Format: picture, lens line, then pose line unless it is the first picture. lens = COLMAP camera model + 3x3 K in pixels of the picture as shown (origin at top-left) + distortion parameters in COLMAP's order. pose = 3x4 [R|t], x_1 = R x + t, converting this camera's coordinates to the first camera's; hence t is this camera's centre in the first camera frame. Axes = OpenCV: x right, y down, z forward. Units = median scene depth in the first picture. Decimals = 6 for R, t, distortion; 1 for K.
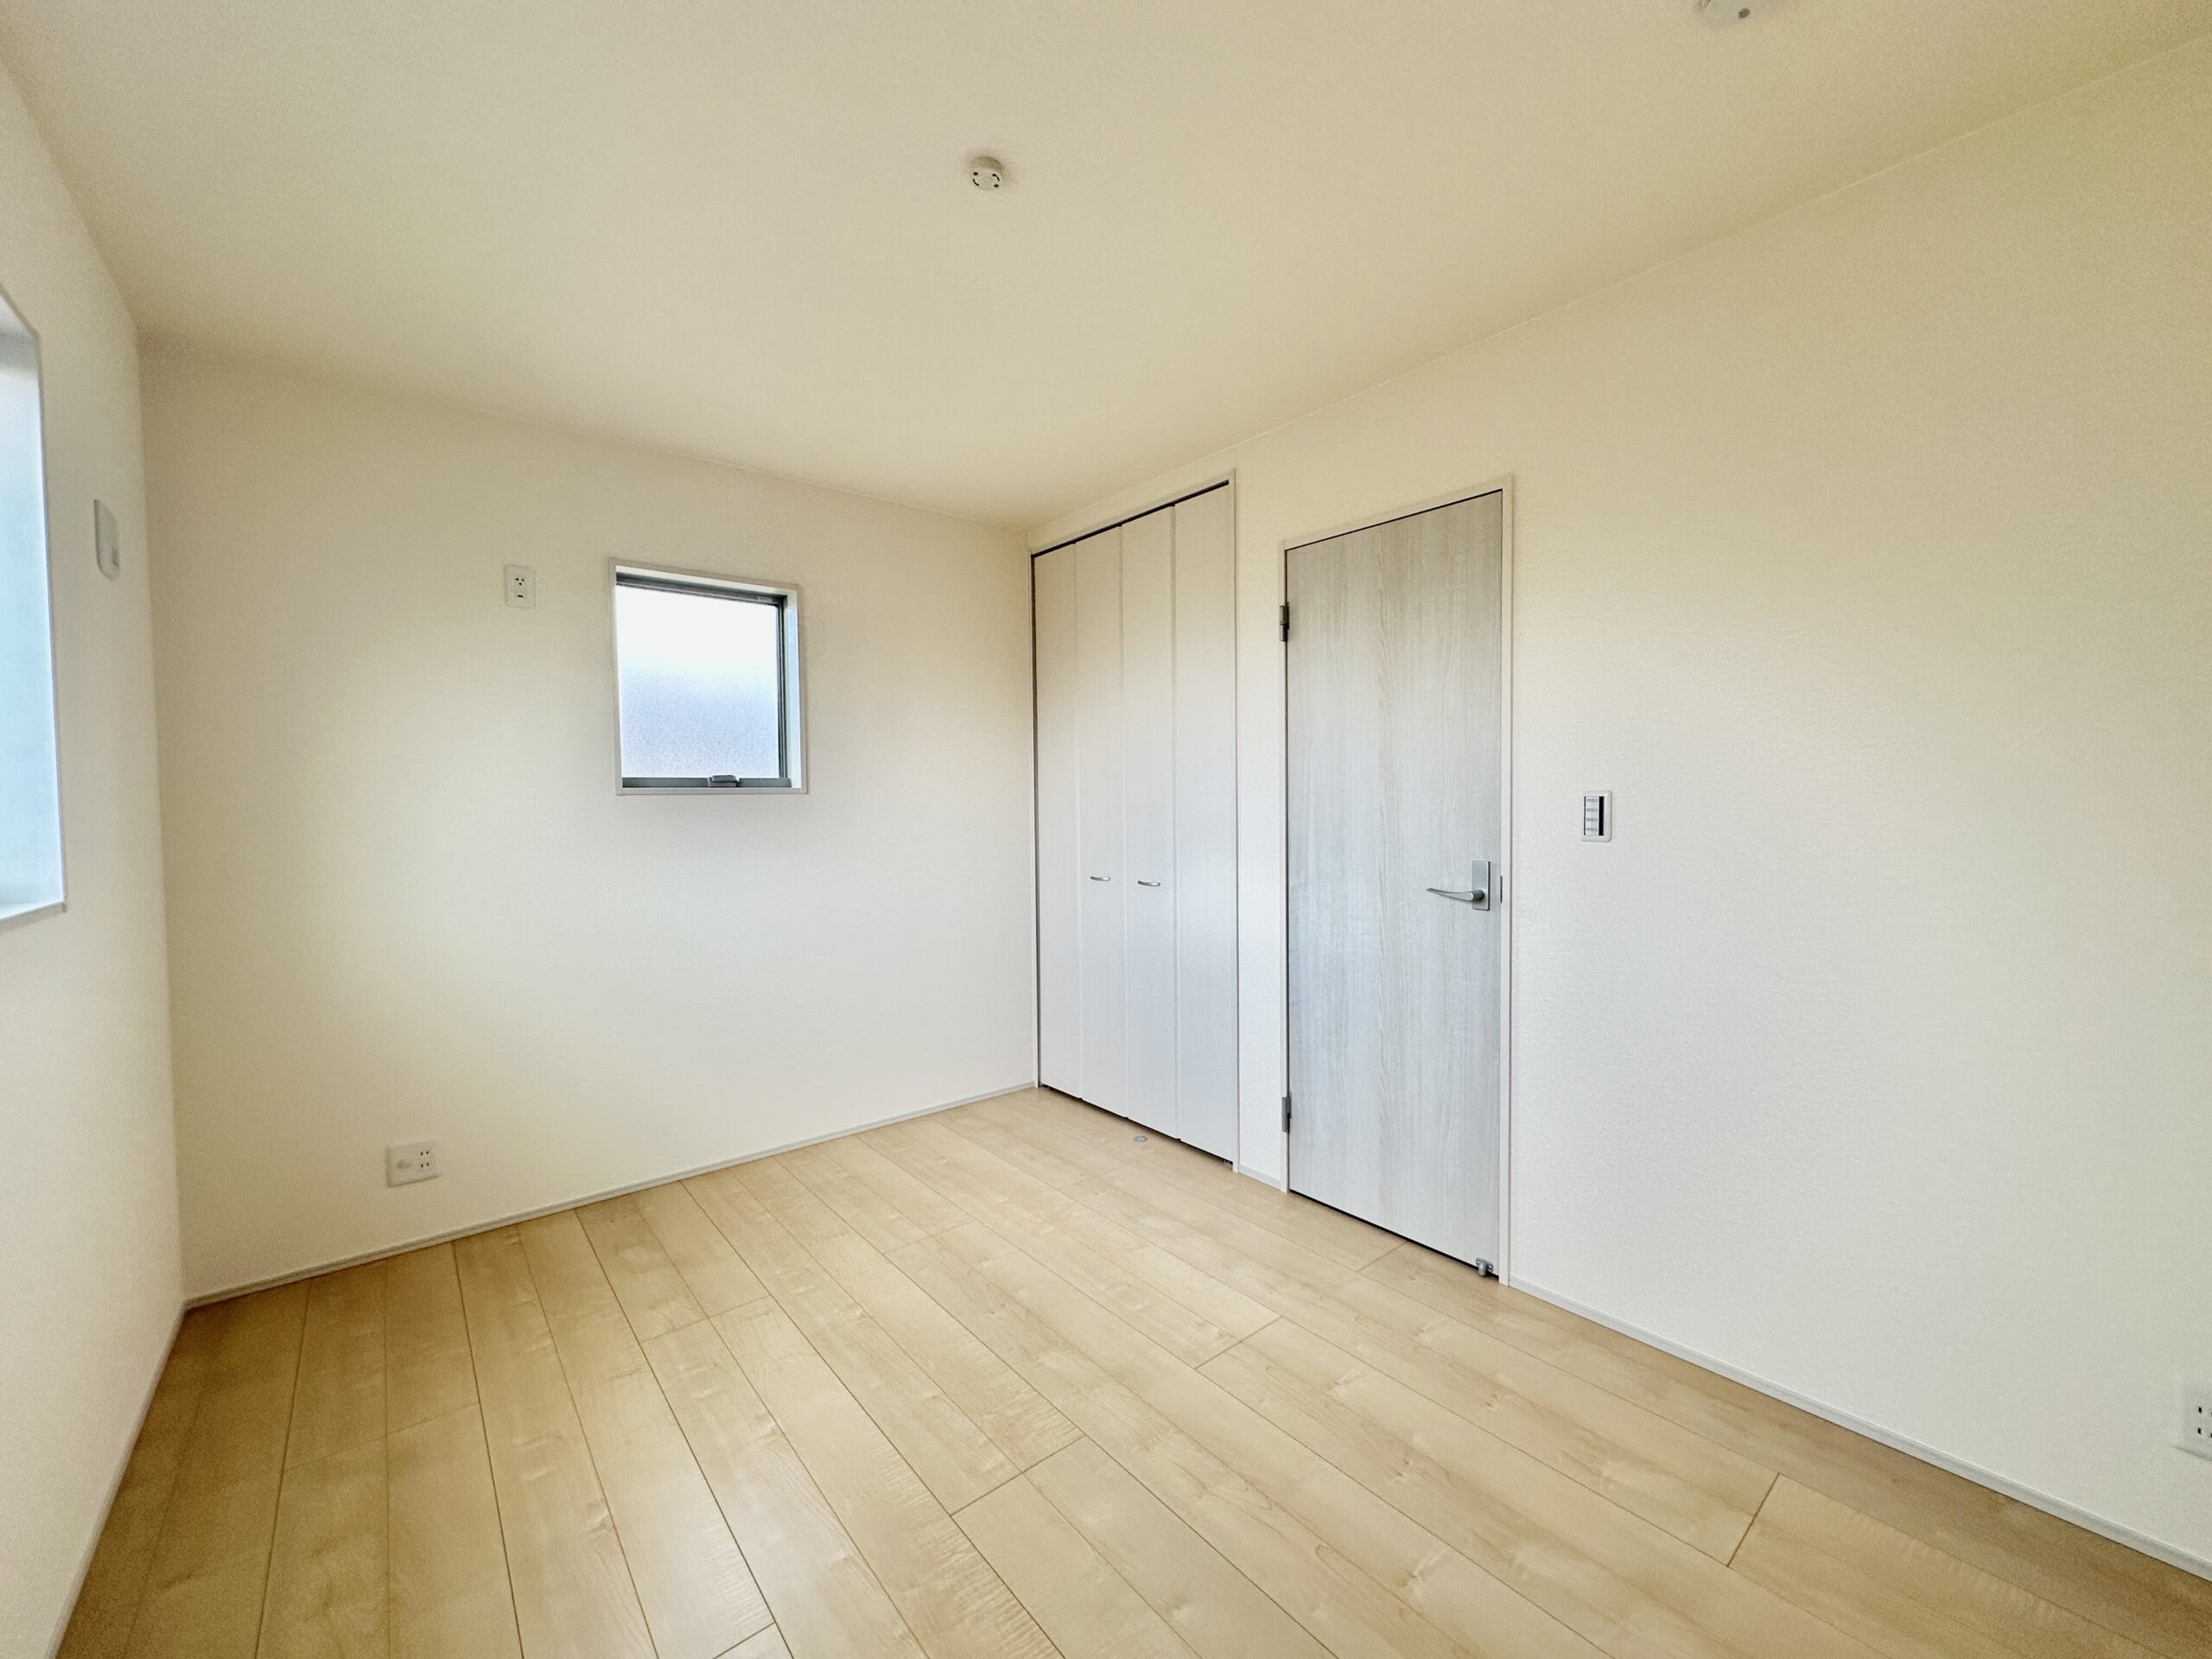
lens RADIAL K [[882.9, 0, 1129.0], [0, 882.9, 832.9], [0, 0, 1]] dist [0.002854, 0.001361]
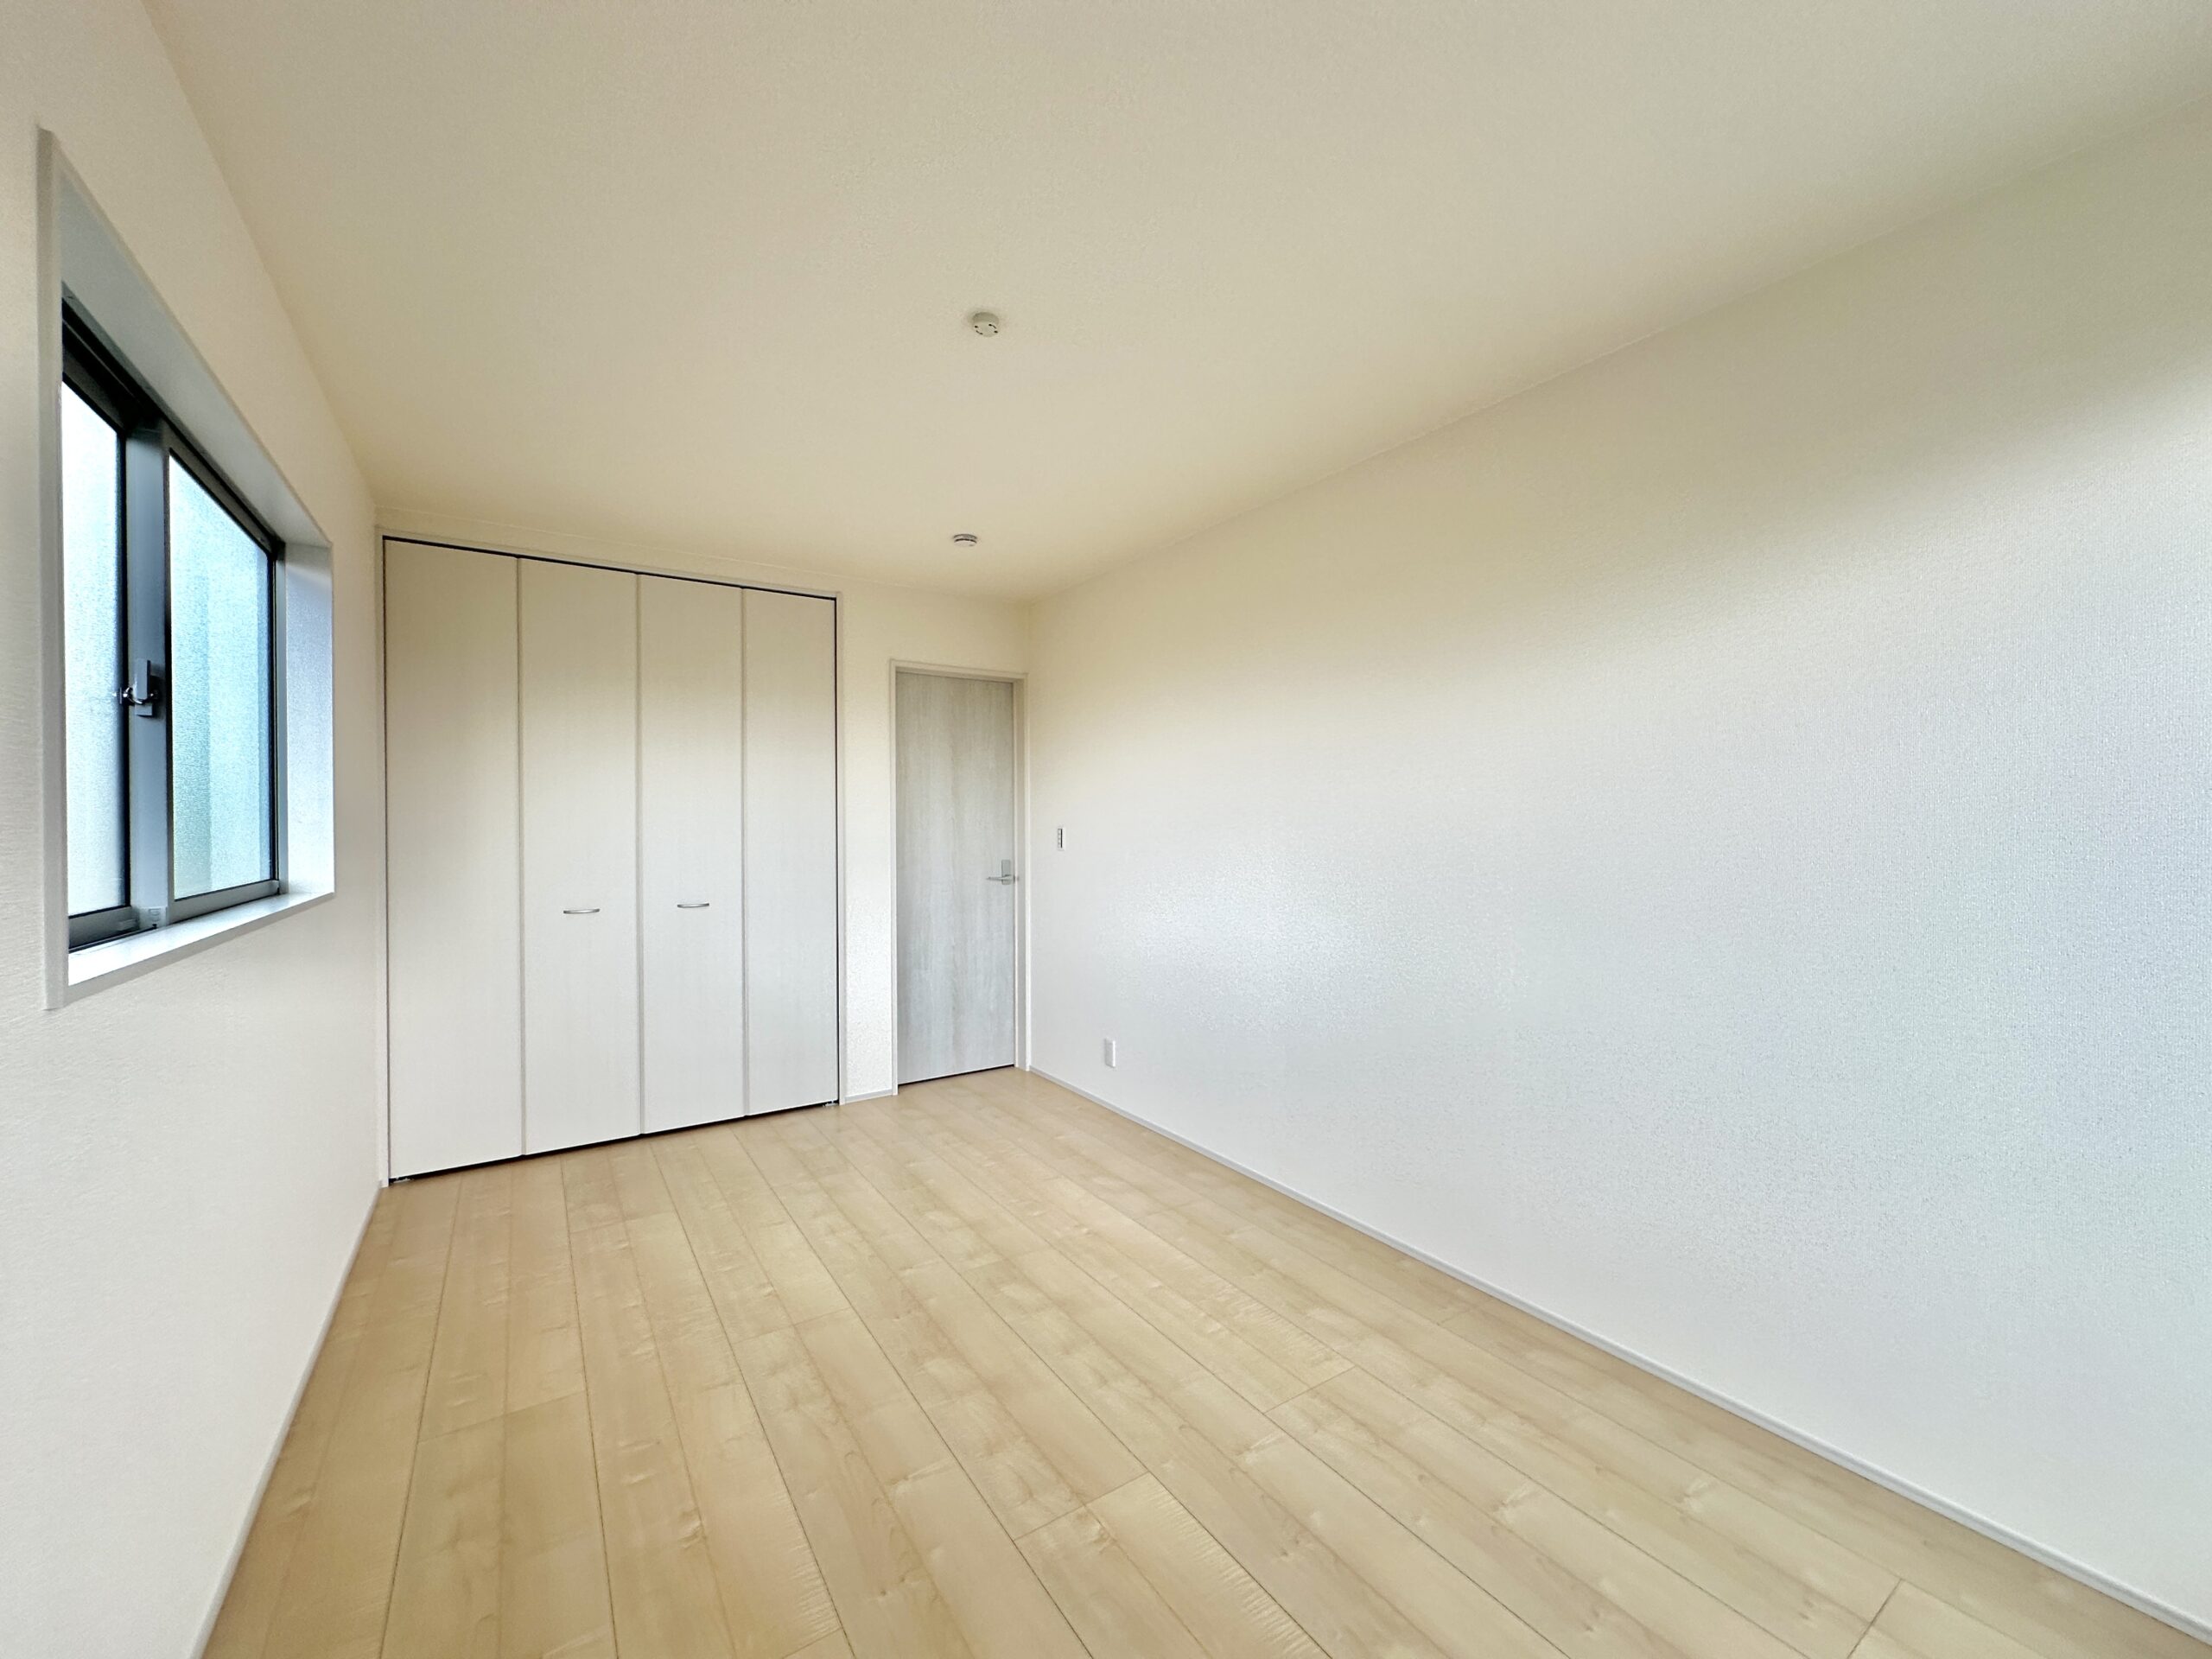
lens RADIAL K [[882.9, 0, 1096.8], [0, 882.9, 808.7], [0, 0, 1]] dist [0.002854, 0.001361]
pose [[0.991214, 0.003875, -0.132208, 0.172213], [-0.011464, 0.998326, -0.056692, 0.005714], [0.131767, 0.057710, 0.989599, -0.202976]]
